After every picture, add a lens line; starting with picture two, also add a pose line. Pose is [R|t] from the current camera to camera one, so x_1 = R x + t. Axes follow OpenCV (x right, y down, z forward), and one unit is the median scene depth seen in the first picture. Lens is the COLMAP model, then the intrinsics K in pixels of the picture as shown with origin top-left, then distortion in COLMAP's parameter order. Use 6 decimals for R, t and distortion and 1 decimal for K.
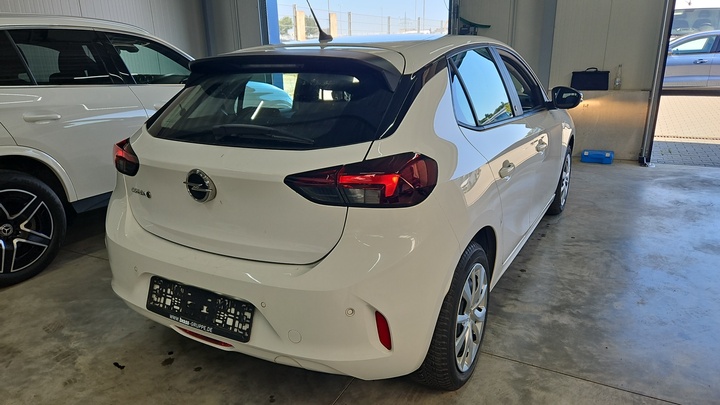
lens RADIAL K [[481.0, 0, 368.4], [0, 481.0, 202.3], [0, 0, 1]] dist [0.000662, -0.001747]
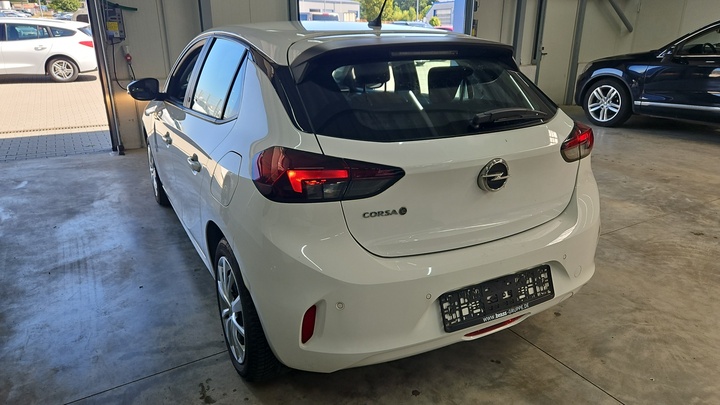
lens RADIAL K [[481.0, 0, 368.4], [0, 481.0, 202.3], [0, 0, 1]] dist [0.000662, -0.001747]
pose [[0.556793, -0.255932, 0.790241, -1.259476], [0.235244, 0.960987, 0.145481, -0.181373], [-0.796645, 0.104896, 0.595277, 0.609512]]
